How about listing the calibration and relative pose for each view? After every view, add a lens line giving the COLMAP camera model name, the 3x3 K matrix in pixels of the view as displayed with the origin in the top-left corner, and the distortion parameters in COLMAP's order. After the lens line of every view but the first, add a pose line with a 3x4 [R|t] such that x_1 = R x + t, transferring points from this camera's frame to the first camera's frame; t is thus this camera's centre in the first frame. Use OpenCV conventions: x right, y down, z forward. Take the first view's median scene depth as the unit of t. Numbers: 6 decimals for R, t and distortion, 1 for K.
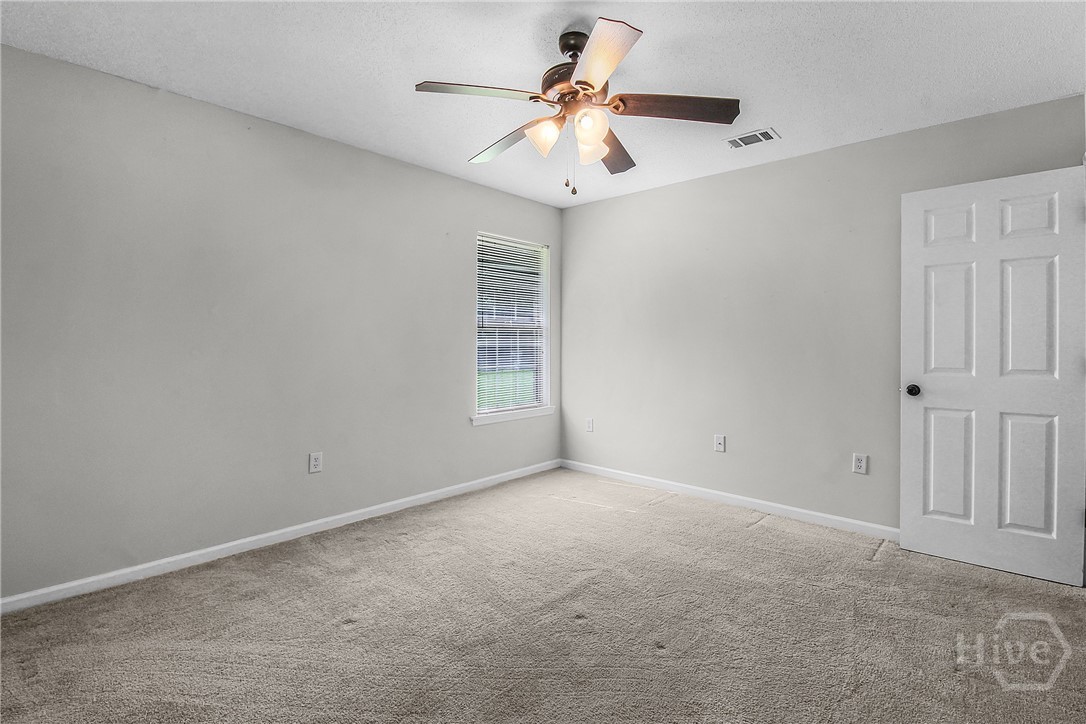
lens RADIAL K [[518.1, 0, 548.5], [0, 518.1, 345.6], [0, 0, 1]] dist [0.010304, -0.017179]
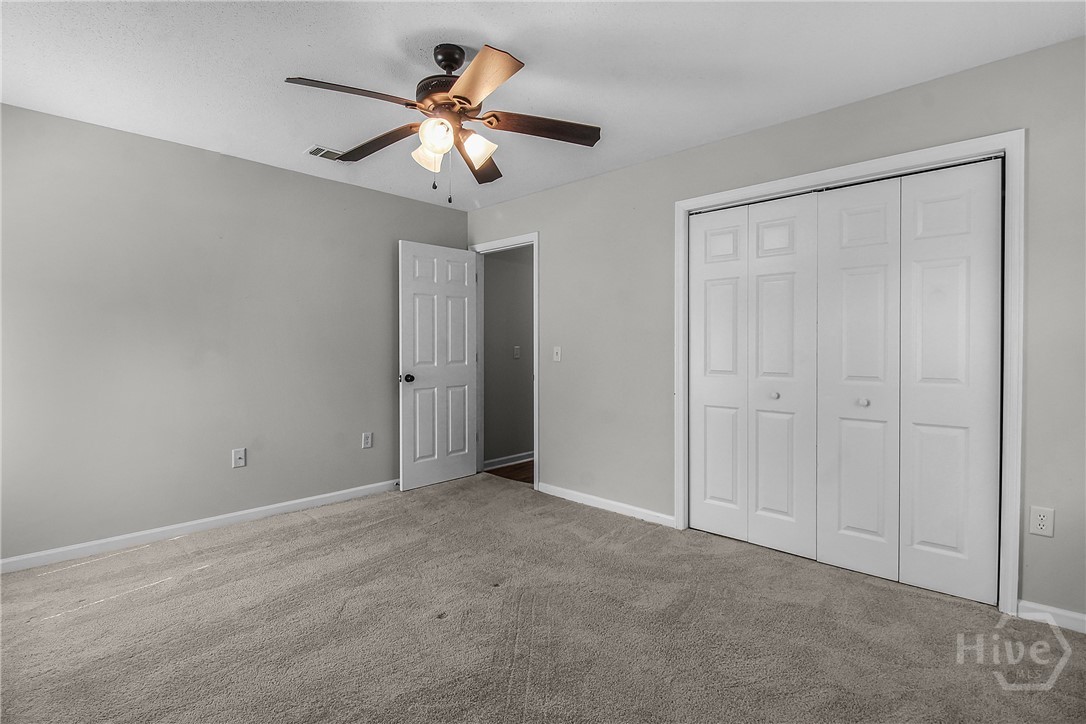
lens RADIAL K [[518.1, 0, 548.5], [0, 518.1, 345.6], [0, 0, 1]] dist [0.010304, -0.017179]
pose [[0.002518, -0.003316, 0.999991, -0.740845], [0.005096, 0.999982, 0.003303, -0.007146], [-0.999984, 0.005088, 0.002535, 0.608971]]
